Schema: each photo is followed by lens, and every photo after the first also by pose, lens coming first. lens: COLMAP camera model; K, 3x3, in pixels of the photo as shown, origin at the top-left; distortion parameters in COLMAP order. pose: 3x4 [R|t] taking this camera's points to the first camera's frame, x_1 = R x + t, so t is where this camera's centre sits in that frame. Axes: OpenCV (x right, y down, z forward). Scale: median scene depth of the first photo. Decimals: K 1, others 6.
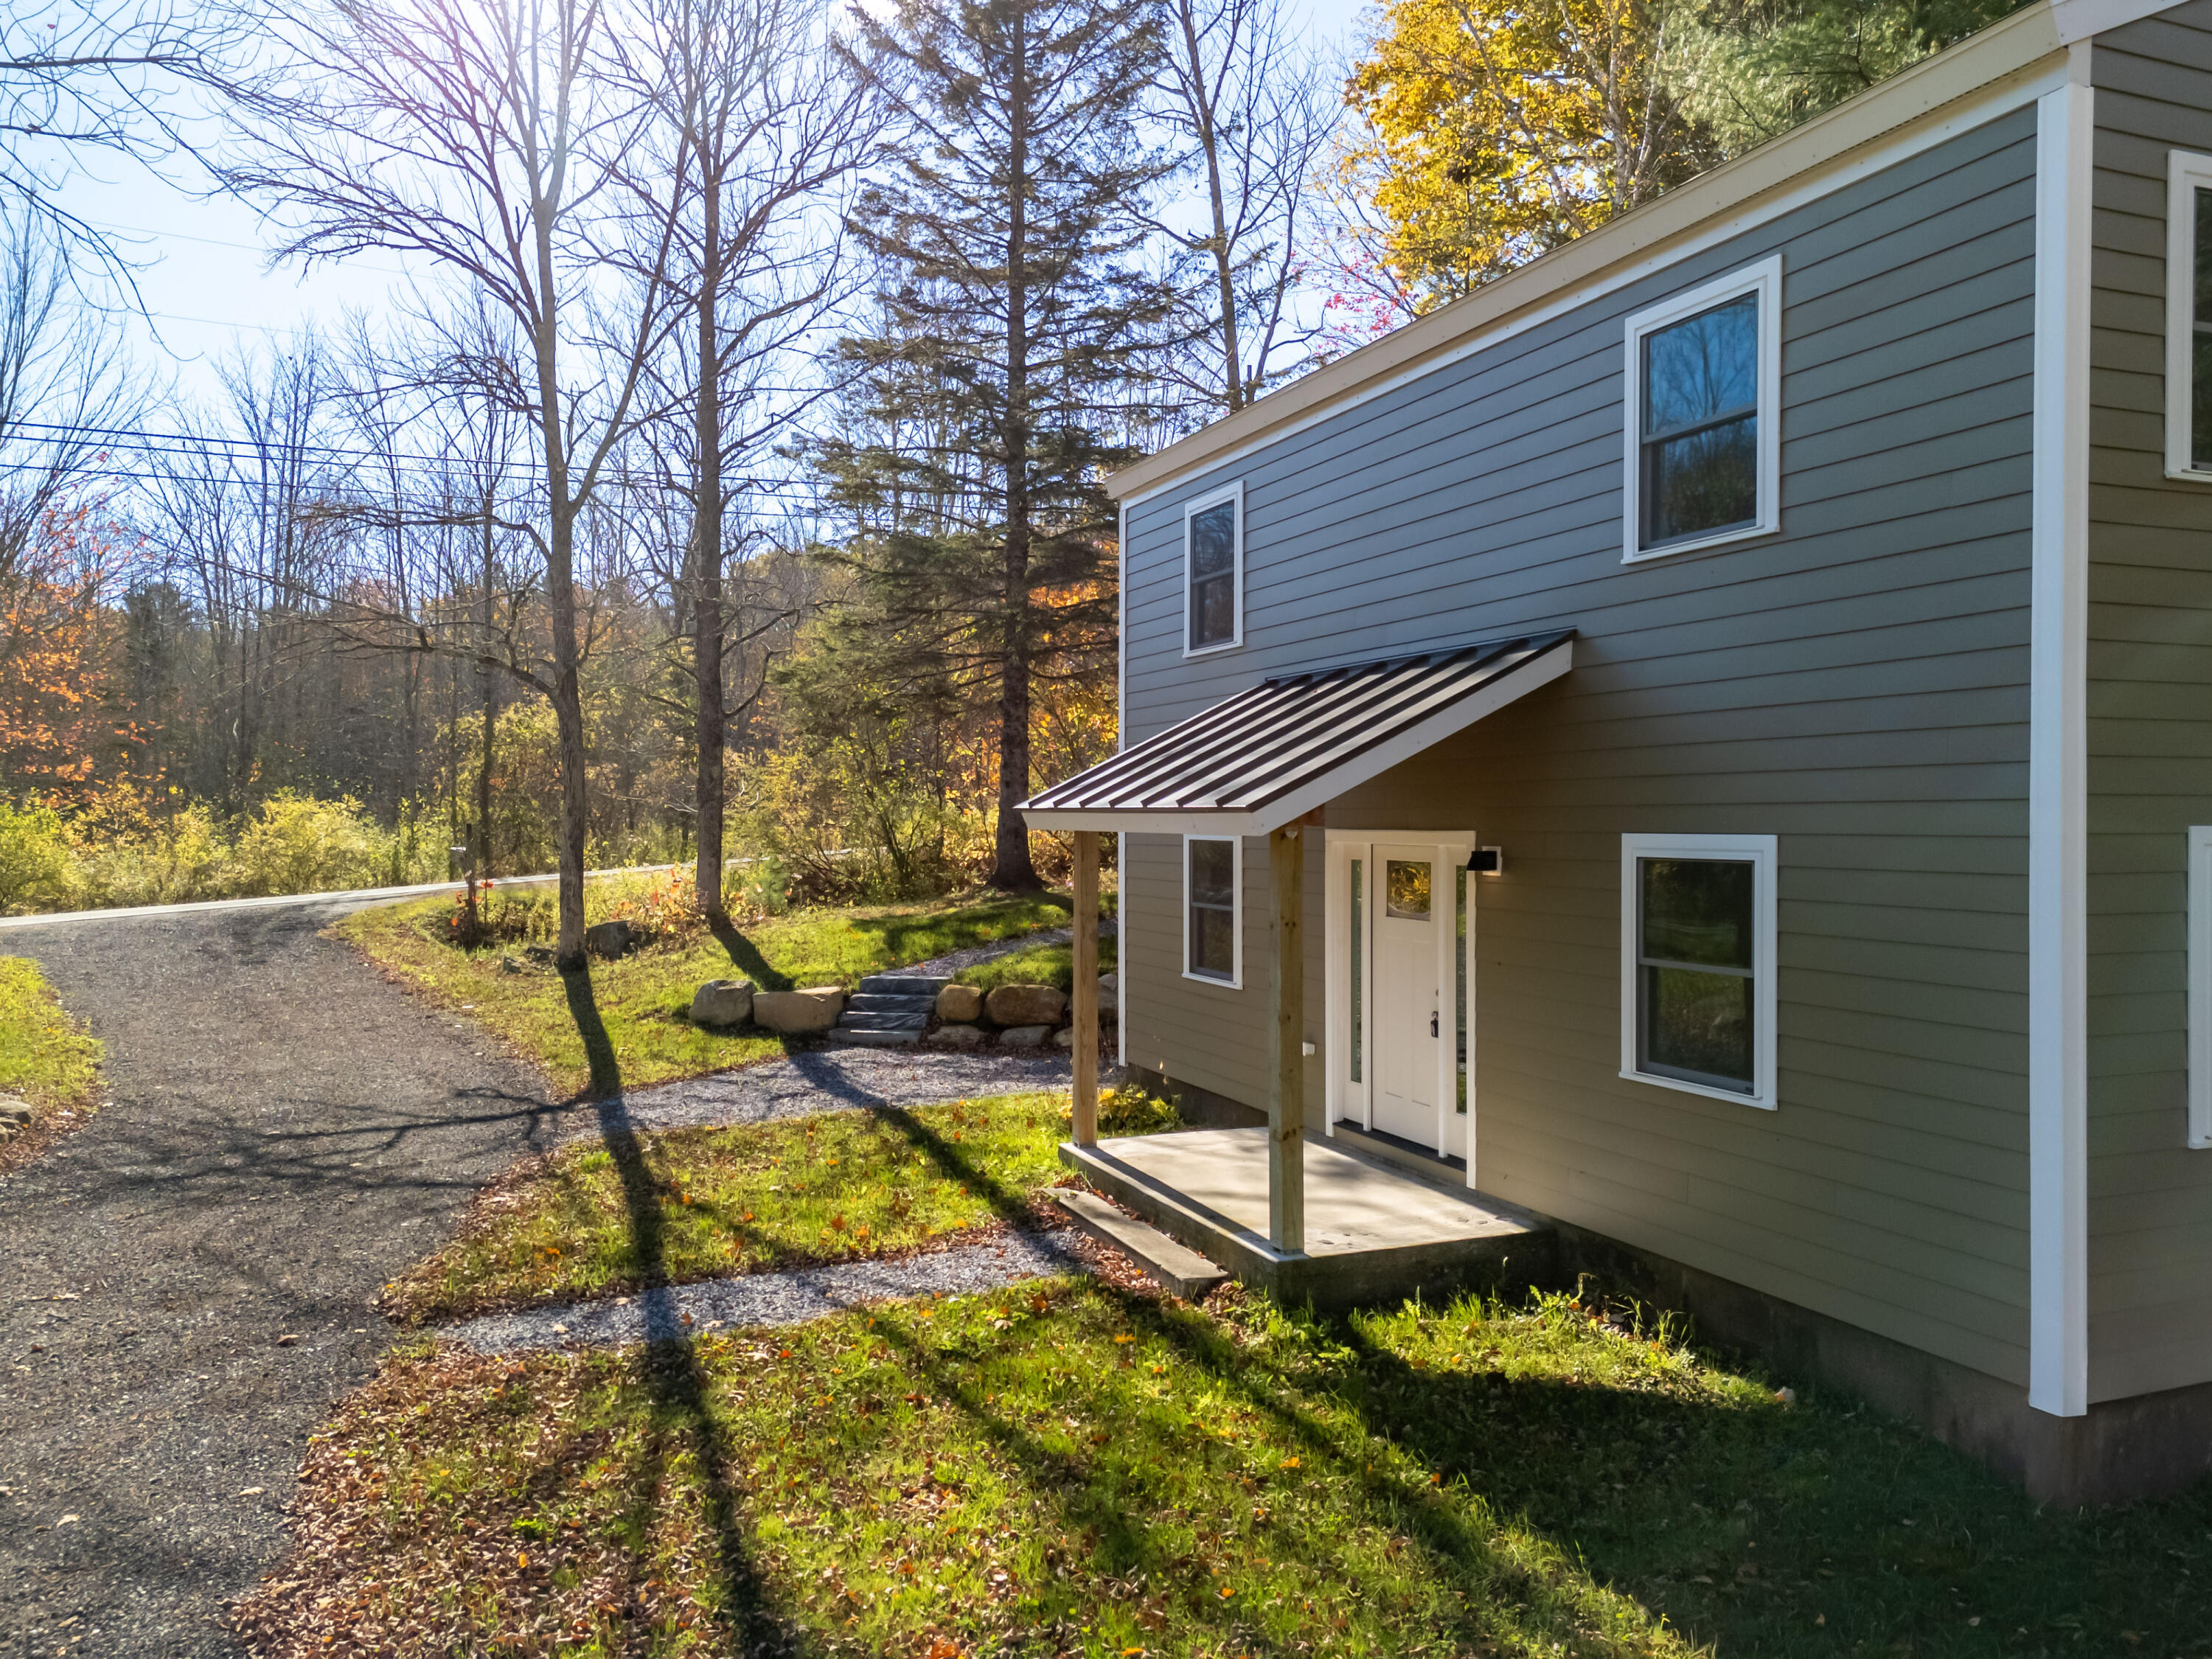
lens RADIAL K [[1631.7, 0, 1094.1], [0, 1631.7, 843.5], [0, 0, 1]] dist [0.054713, -0.001295]
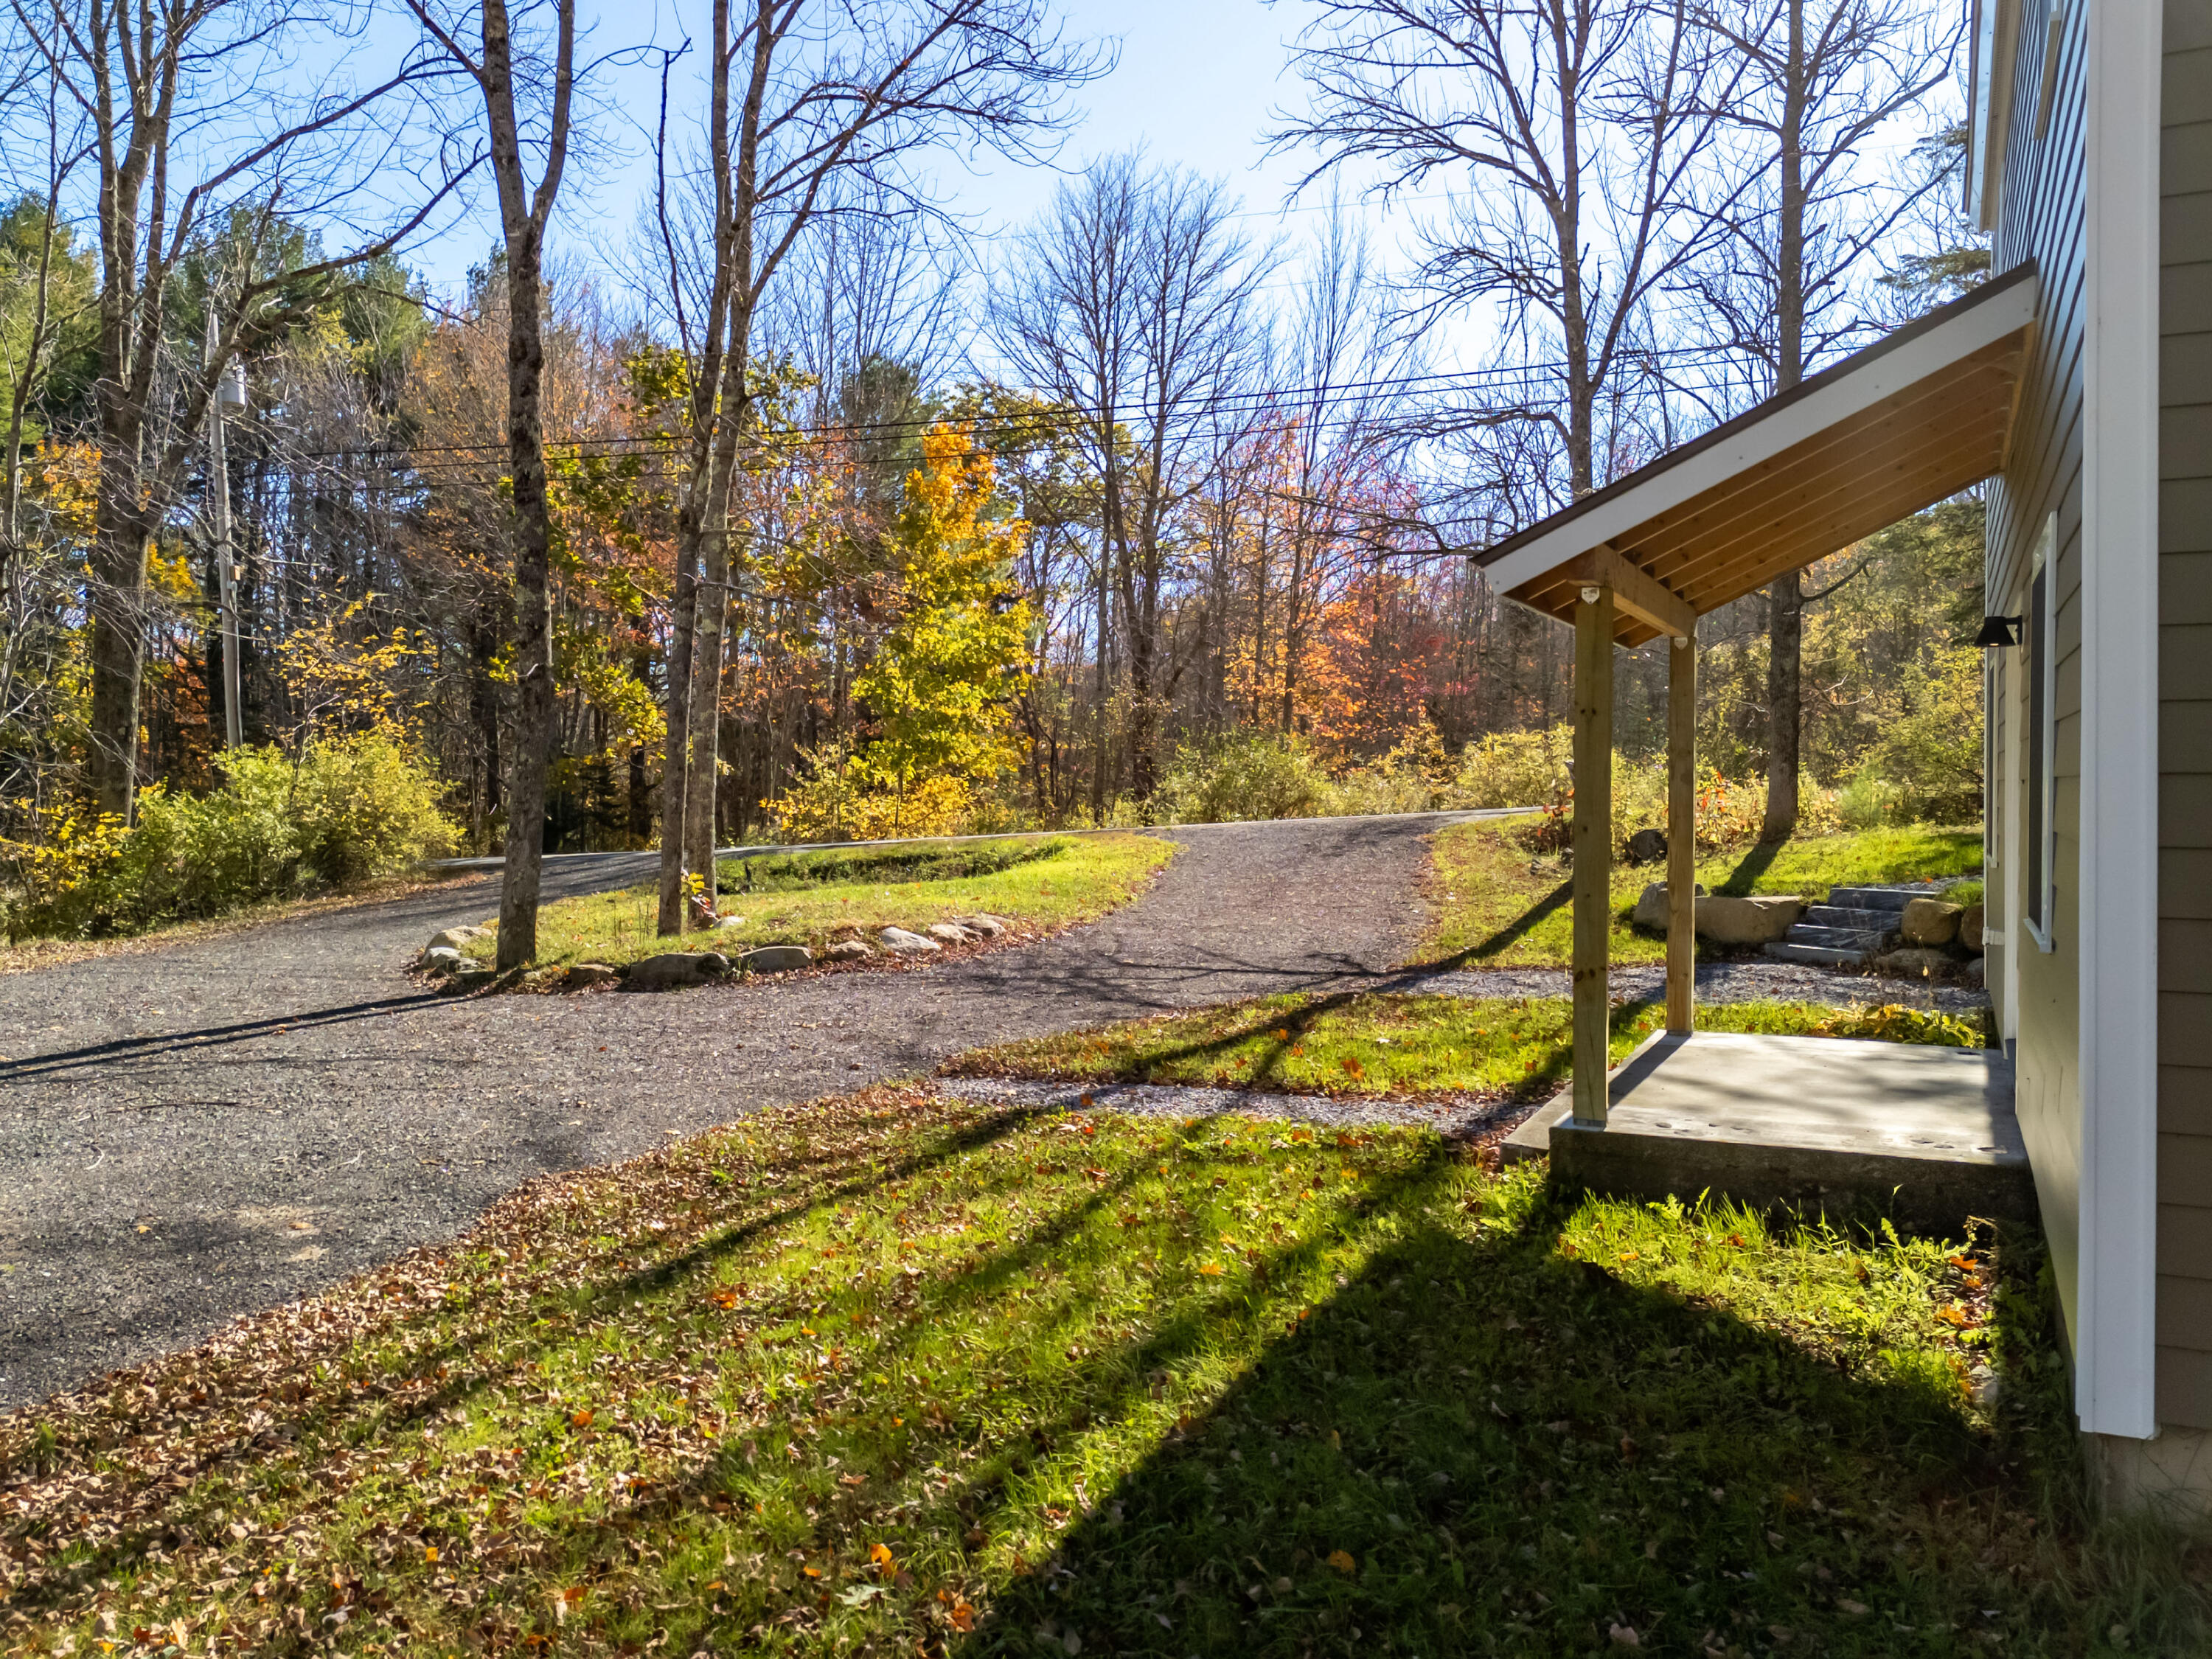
lens RADIAL K [[1741.4, 0, 1095.2], [0, 1741.4, 823.2], [0, 0, 1]] dist [0.033508, 0.001220]
pose [[0.675936, 0.016349, -0.736779, 0.291665], [-0.011718, 0.999866, 0.011437, 0.048939], [0.736867, 0.000903, 0.676037, 0.128304]]
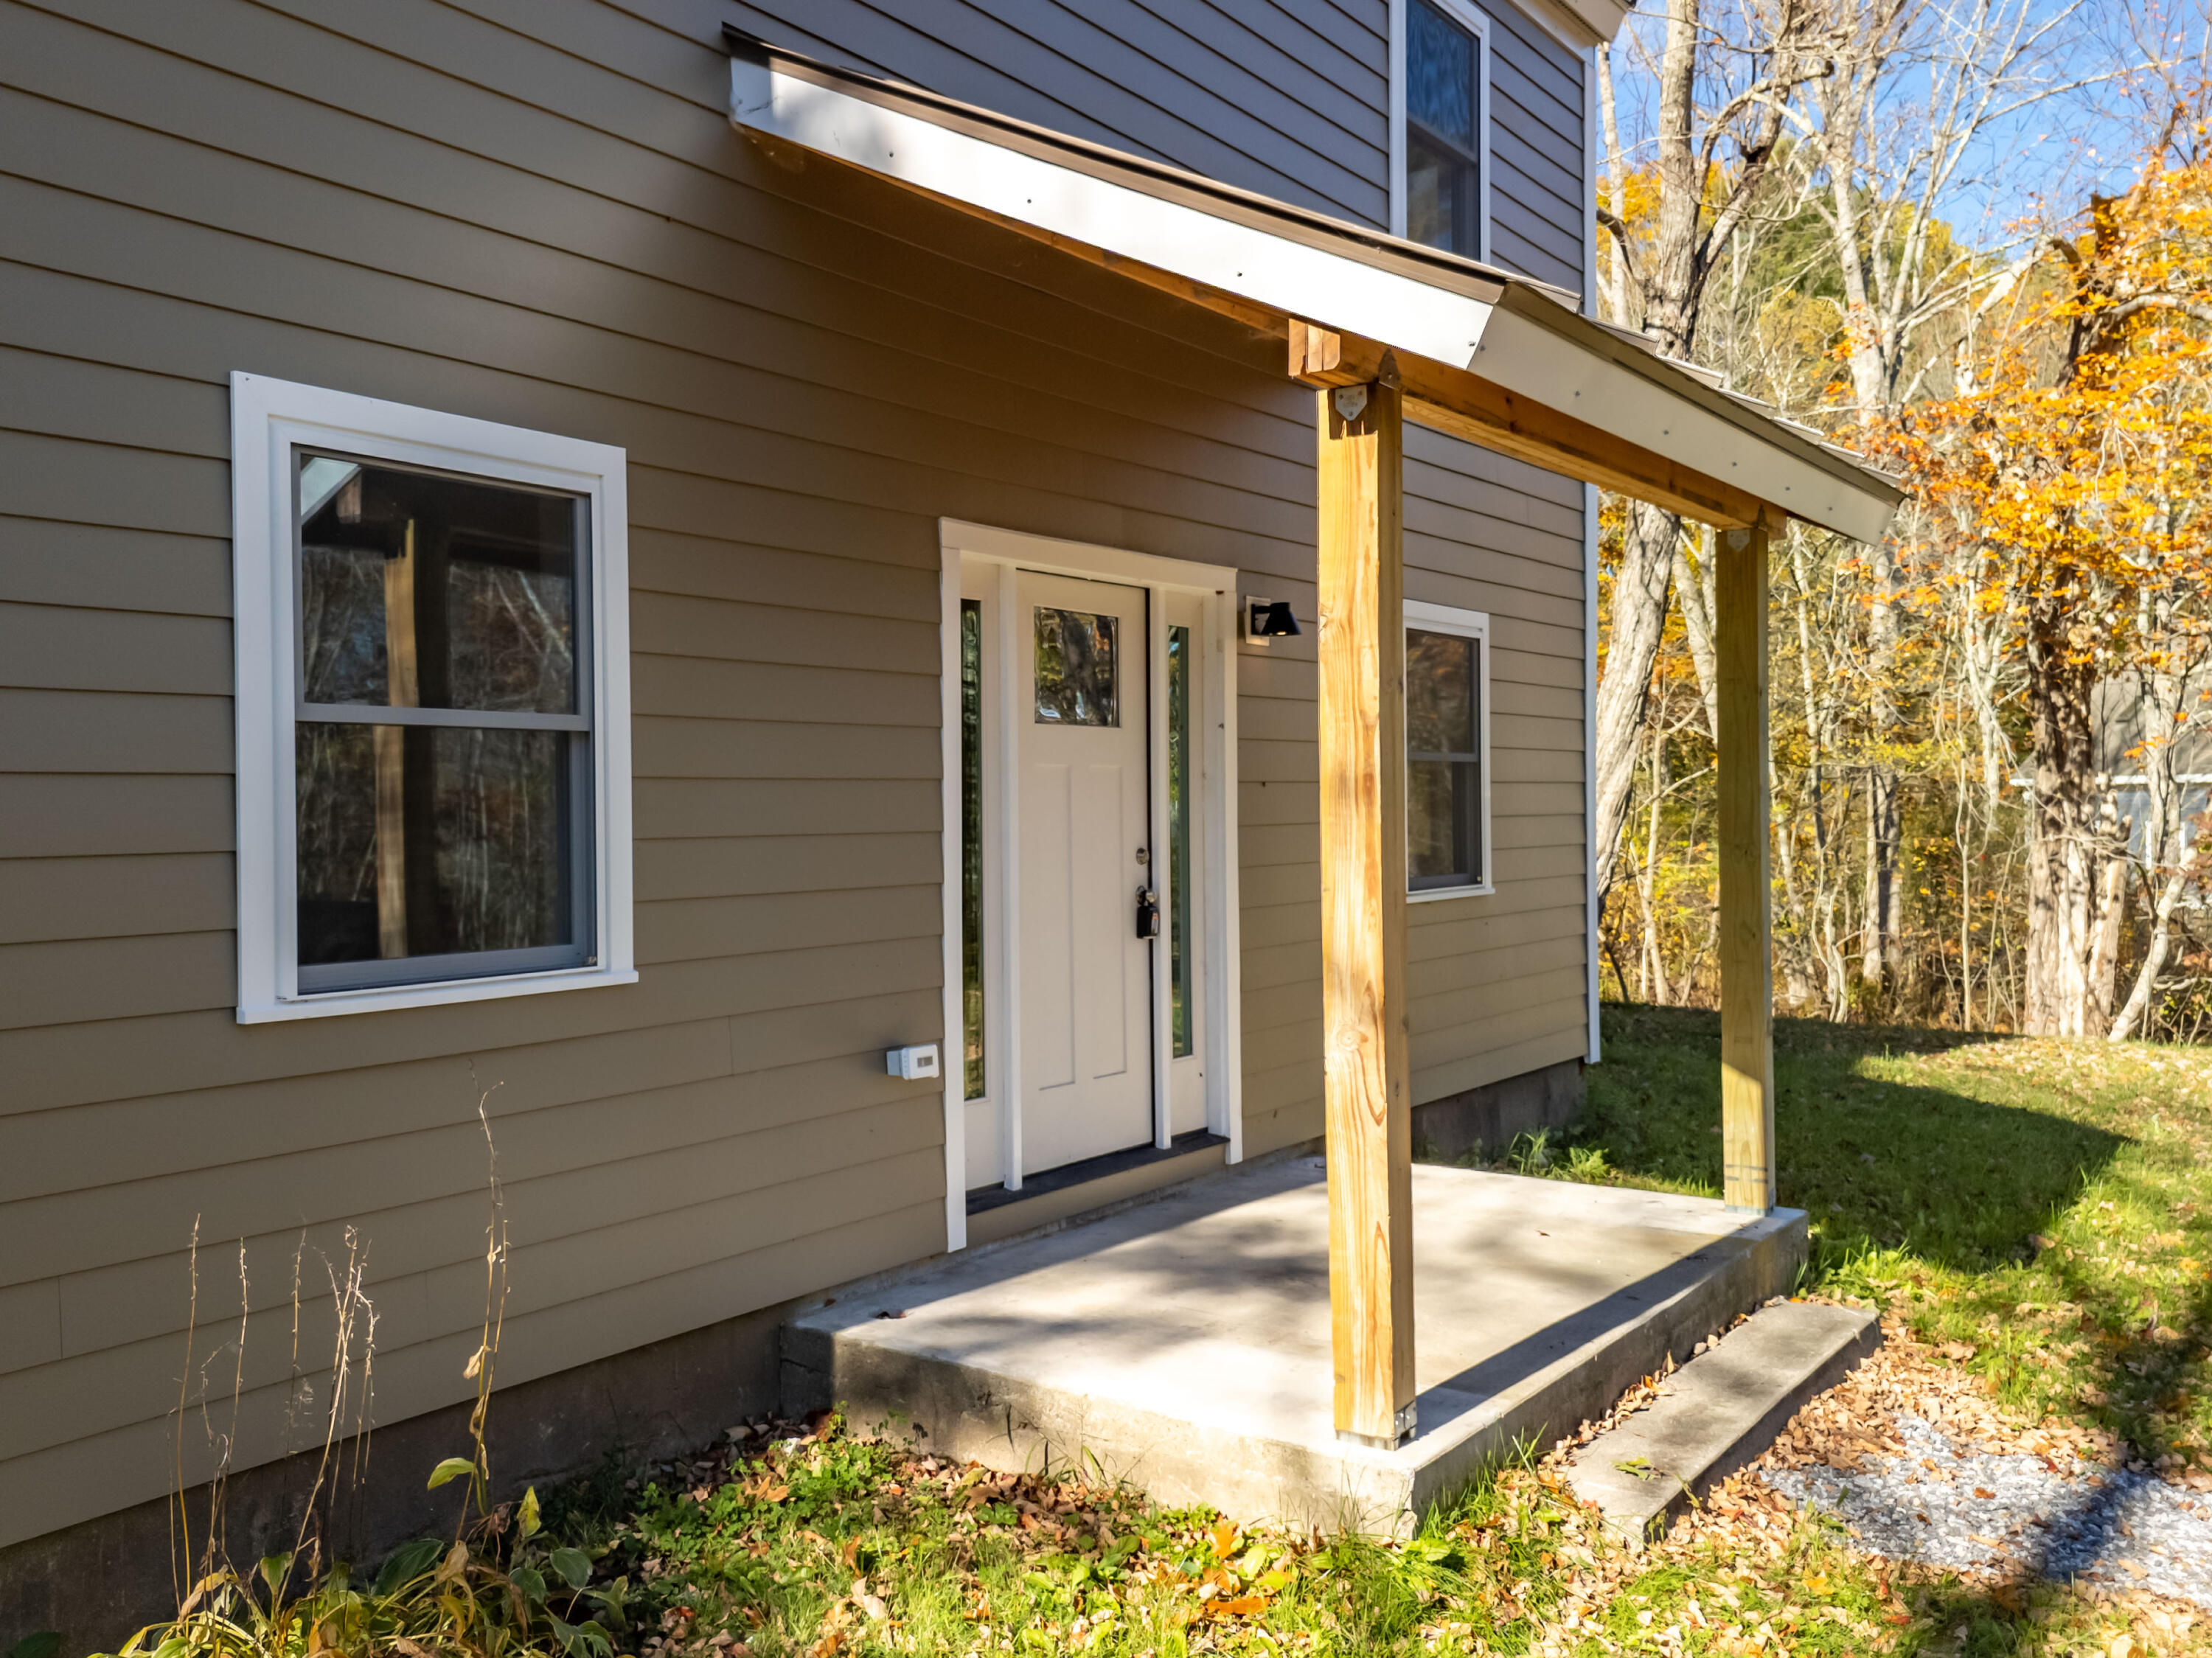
lens RADIAL K [[1532.8, 0, 1106.0], [0, 1532.8, 829.0], [0, 0, 1]] dist [0.001372, -0.000216]
pose [[-0.454669, 0.037012, 0.889891, -0.147640], [0.067216, 0.997713, -0.007154, 0.051639], [-0.888121, 0.056562, -0.456117, 0.755087]]
